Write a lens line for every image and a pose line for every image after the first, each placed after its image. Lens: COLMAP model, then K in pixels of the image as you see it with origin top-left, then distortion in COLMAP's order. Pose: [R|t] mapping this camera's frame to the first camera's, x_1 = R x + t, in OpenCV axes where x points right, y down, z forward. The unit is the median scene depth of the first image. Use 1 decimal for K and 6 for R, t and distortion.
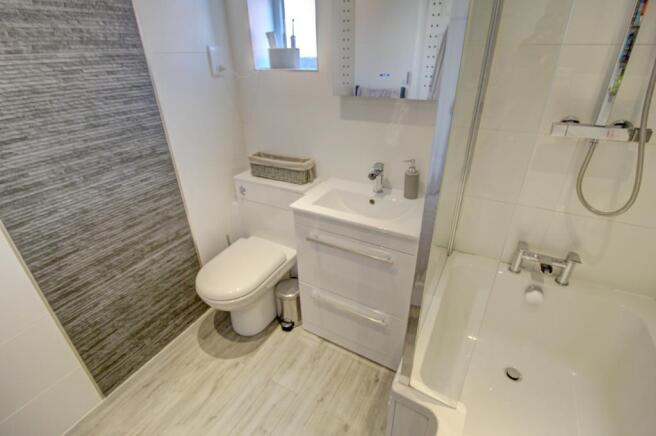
lens RADIAL K [[303.6, 0, 325.1], [0, 303.6, 212.6], [0, 0, 1]] dist [-0.006949, -0.009585]
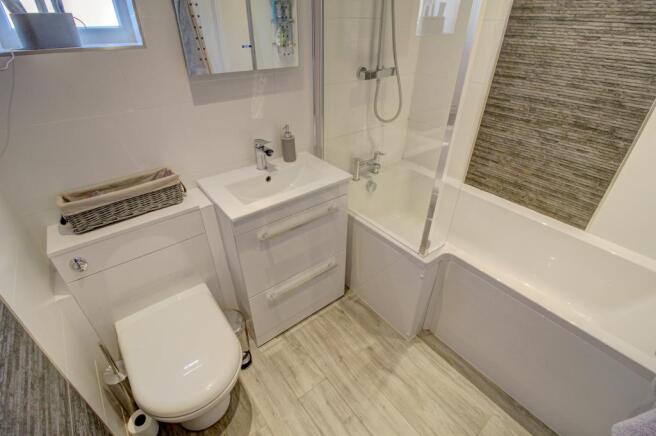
lens RADIAL K [[303.6, 0, 326.2], [0, 303.6, 212.7], [0, 0, 1]] dist [-0.006949, -0.009585]
pose [[0.385287, -0.476283, 0.790385, -0.592698], [0.417325, 0.853850, 0.311095, -0.166900], [-0.823039, 0.209987, 0.527742, 0.338619]]
